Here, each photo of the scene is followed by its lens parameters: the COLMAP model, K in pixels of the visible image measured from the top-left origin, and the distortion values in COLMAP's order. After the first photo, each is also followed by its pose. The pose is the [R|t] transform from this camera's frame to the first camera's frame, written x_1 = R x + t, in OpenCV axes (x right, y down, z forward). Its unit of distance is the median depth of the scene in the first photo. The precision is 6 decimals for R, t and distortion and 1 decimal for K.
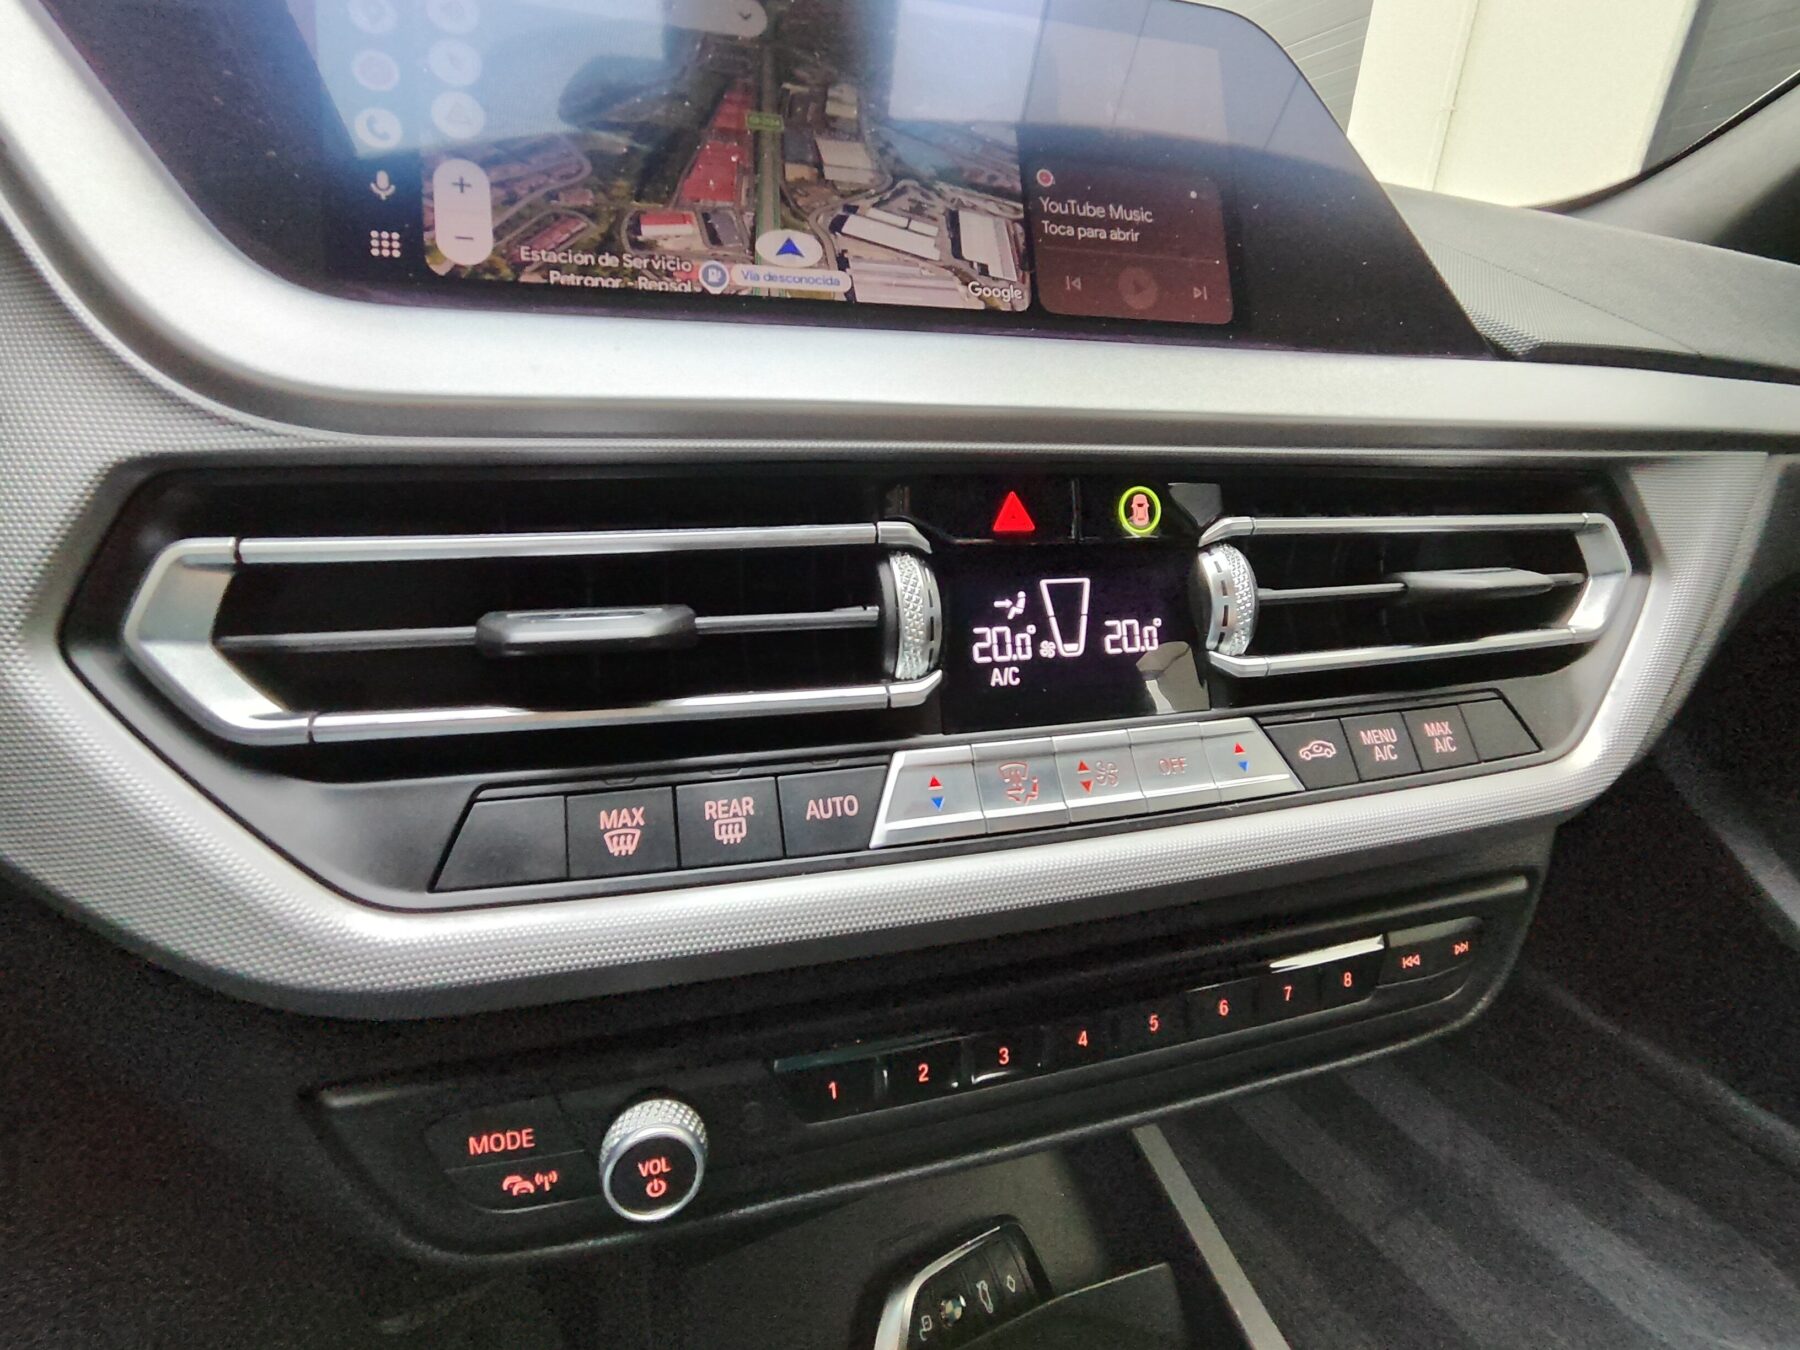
lens RADIAL K [[851.3, 0, 902.2], [0, 851.3, 642.7], [0, 0, 1]] dist [-0.013736, 0.010251]
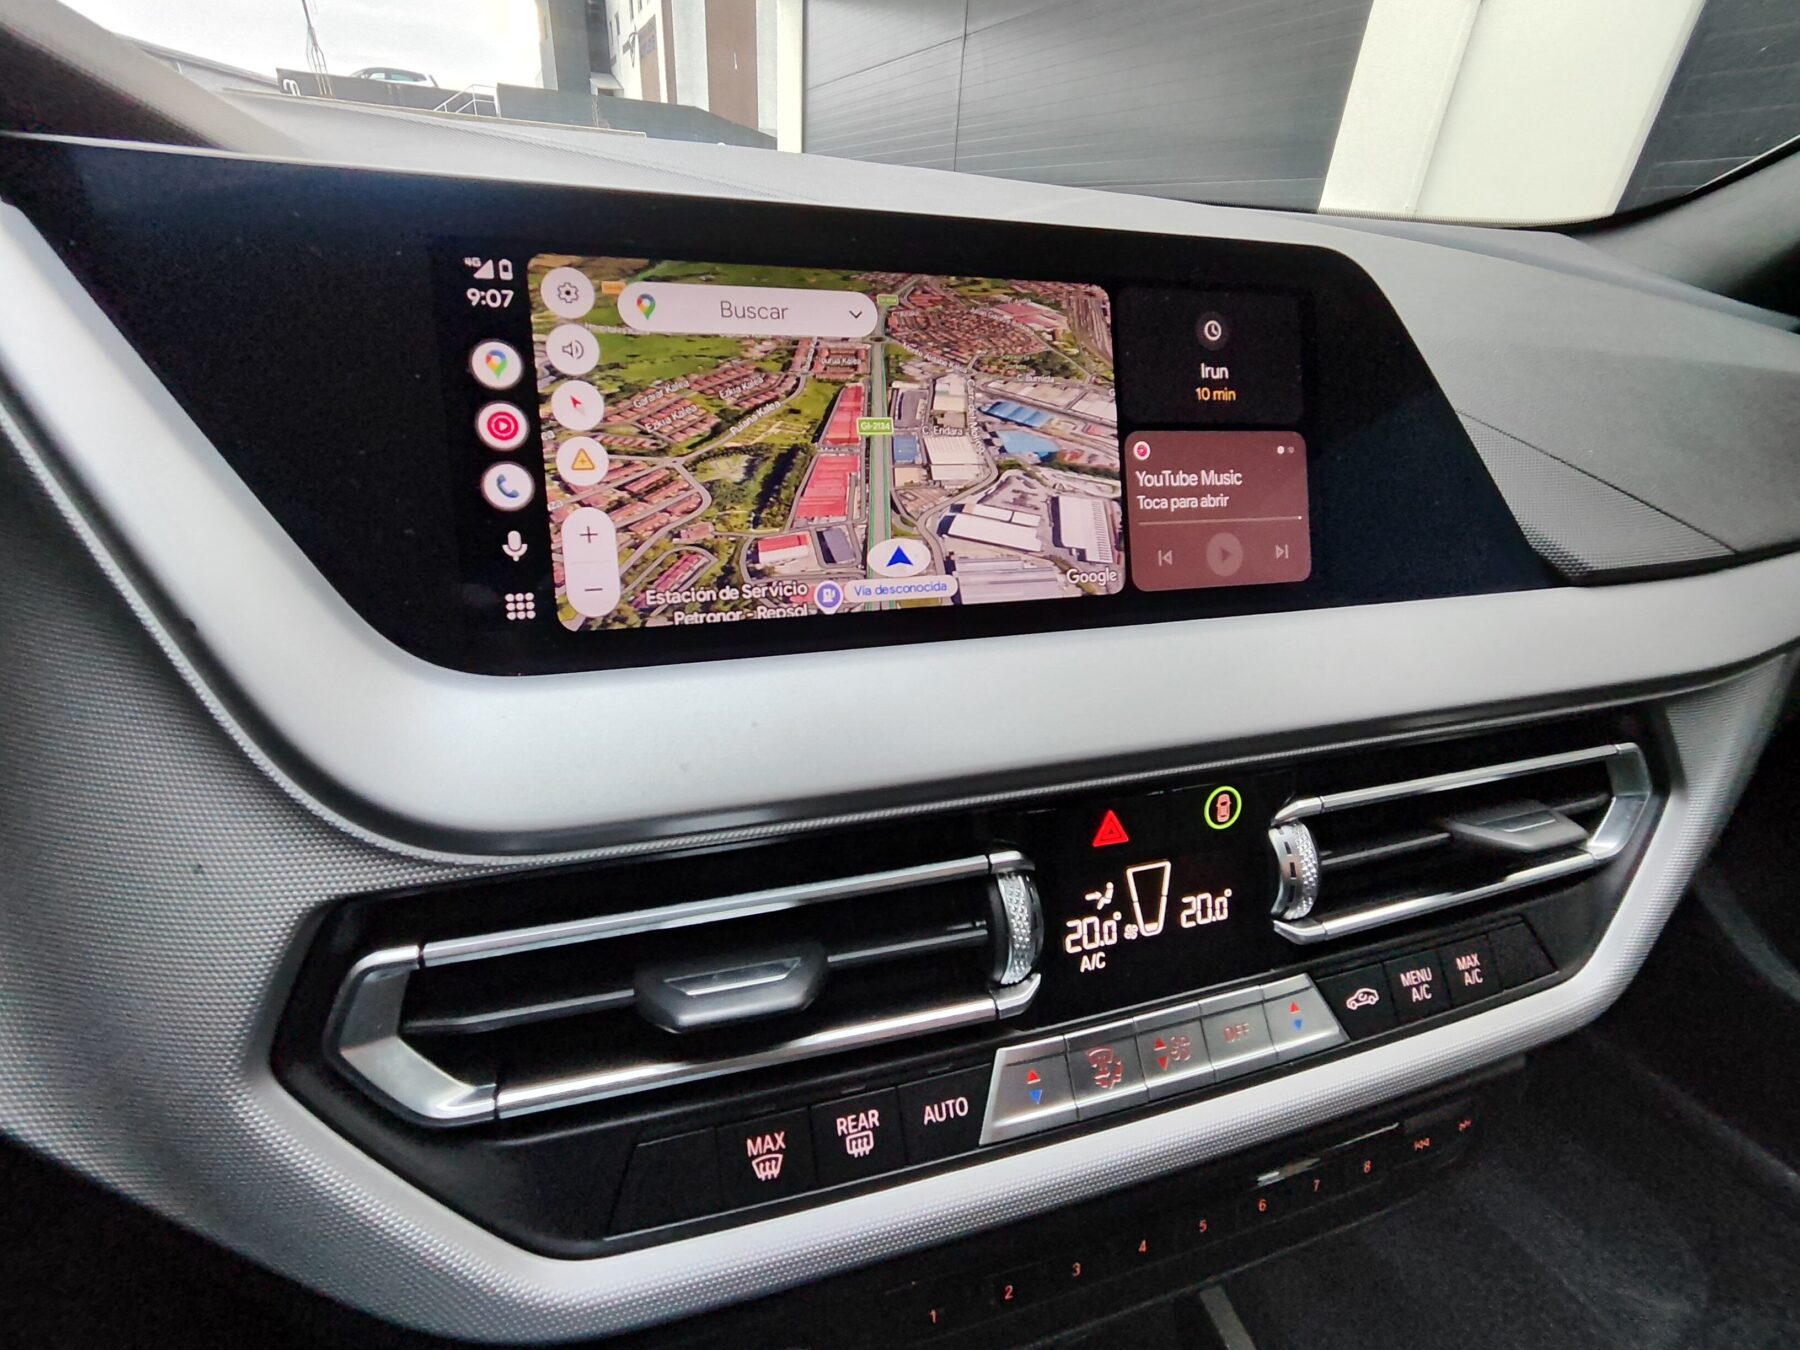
lens RADIAL K [[851.3, 0, 898.7], [0, 851.3, 663.9], [0, 0, 1]] dist [-0.013736, 0.010251]
pose [[0.999570, 0.010754, 0.027263, -0.159110], [-0.014161, 0.991668, 0.128037, -0.466357], [-0.025658, -0.128368, 0.991395, -0.024137]]
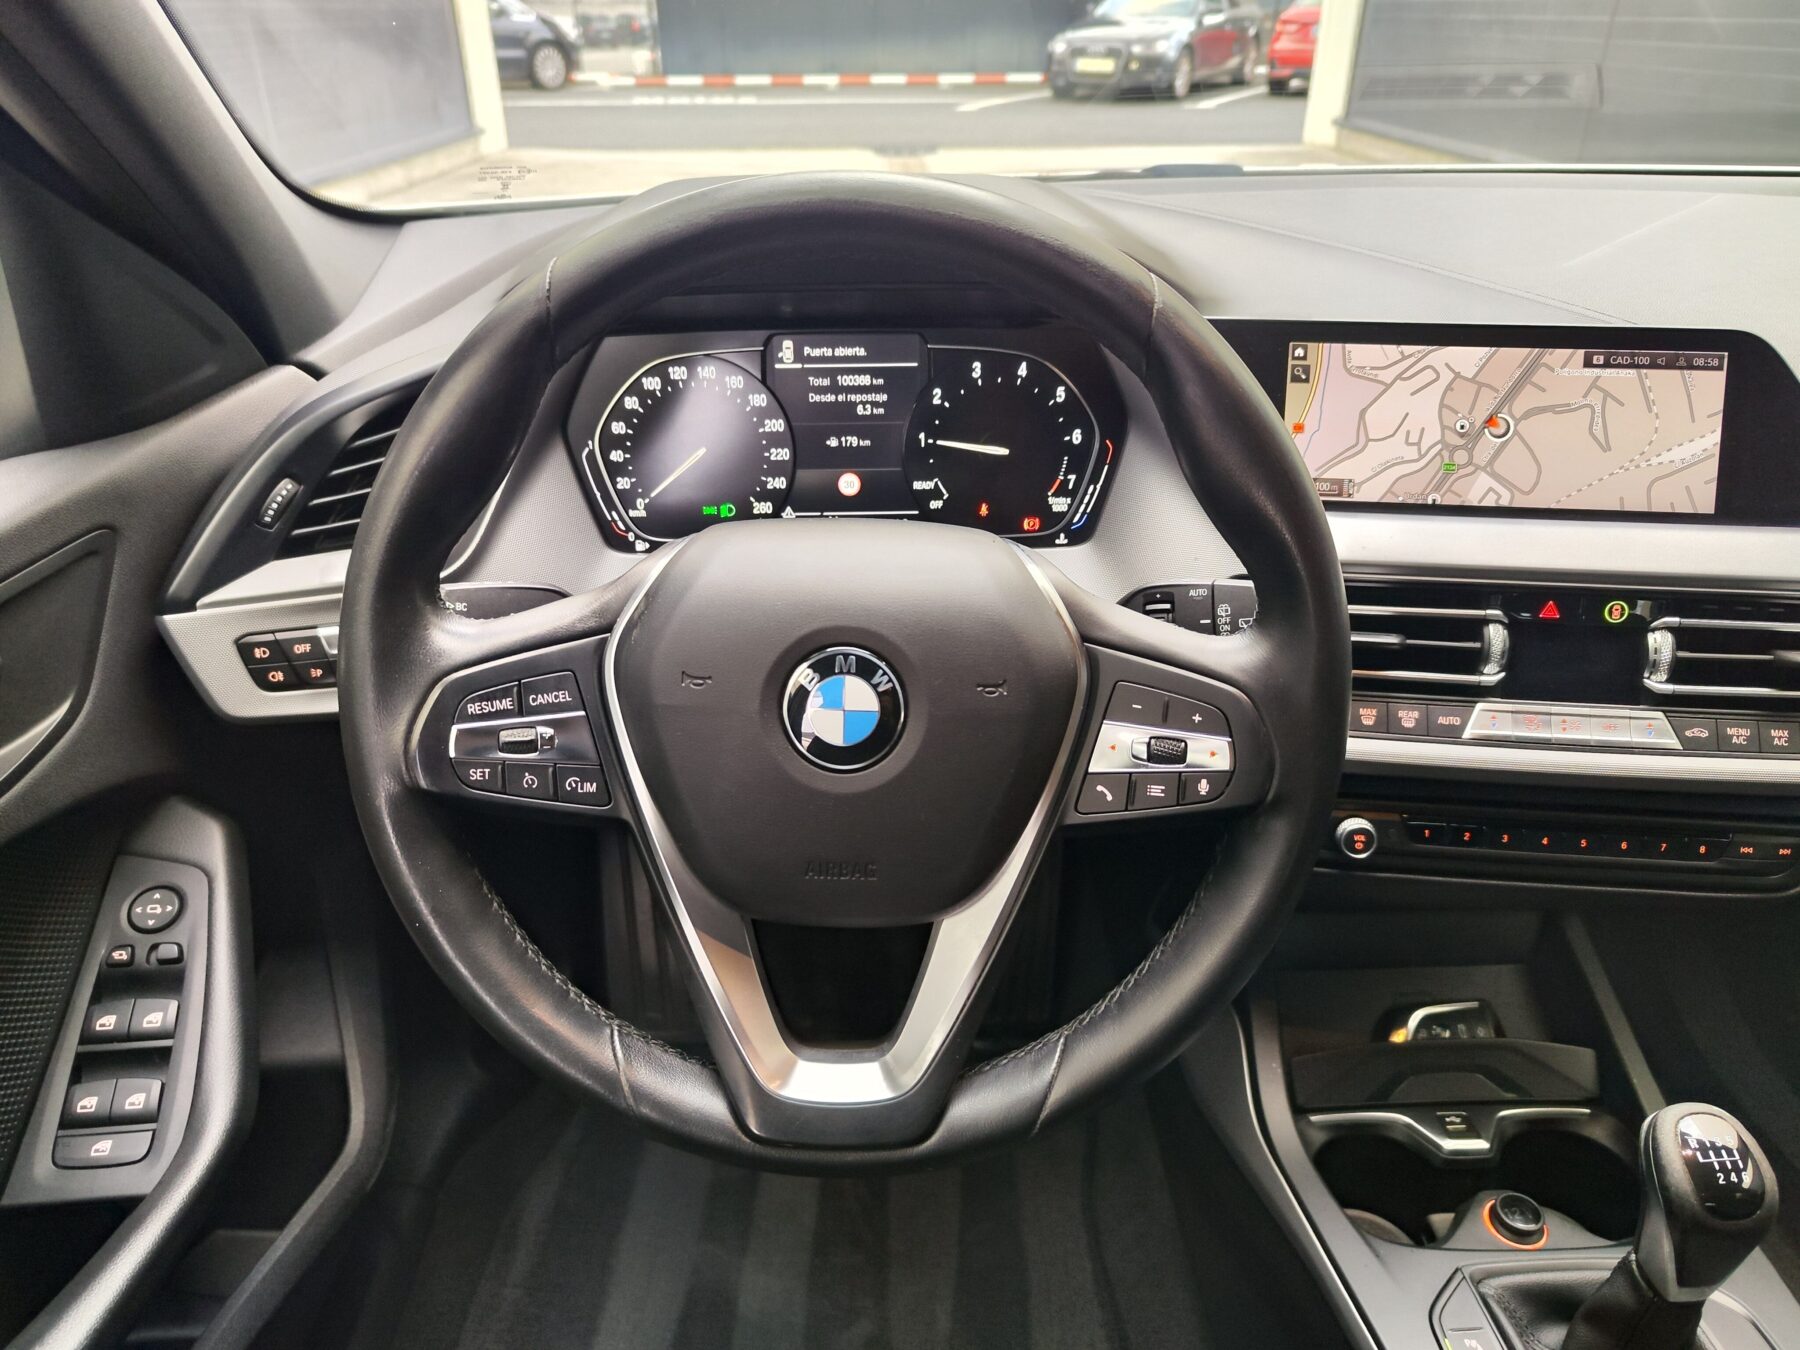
lens RADIAL K [[1259.4, 0, 879.7], [0, 1259.4, 676.0], [0, 0, 1]] dist [-0.018673, 0.009592]
pose [[0.917032, 0.146169, -0.371062, -0.237914], [-0.087246, 0.981404, 0.170980, -0.378191], [0.389154, -0.124420, 0.912732, -2.697428]]
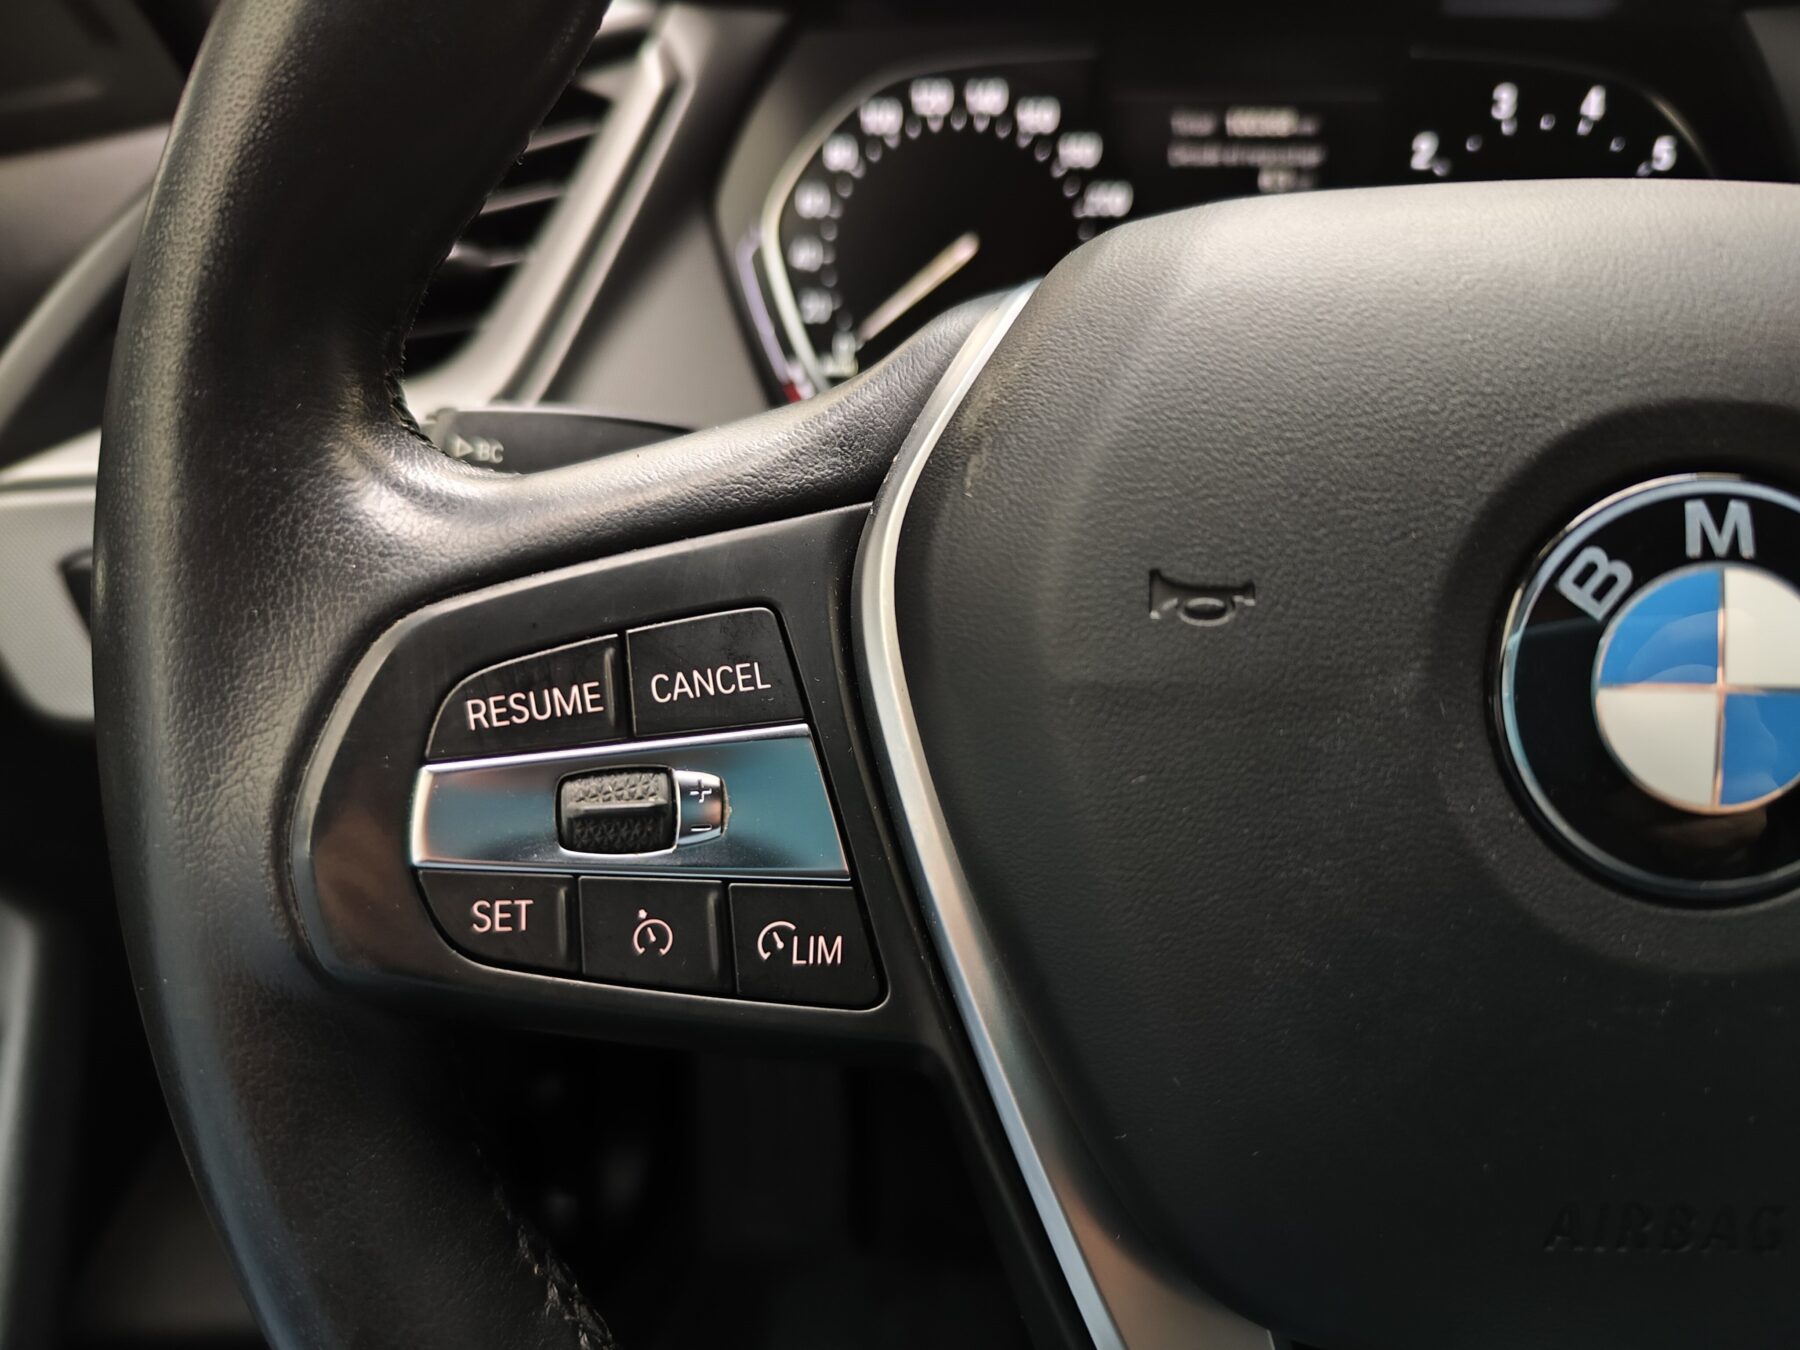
lens RADIAL K [[1259.4, 0, 902.5], [0, 1259.4, 678.6], [0, 0, 1]] dist [-0.018673, 0.009592]
pose [[0.896879, 0.101083, -0.430569, -1.256000], [-0.064378, 0.993000, 0.099023, 0.043708], [0.437565, -0.061092, 0.897109, -1.408240]]
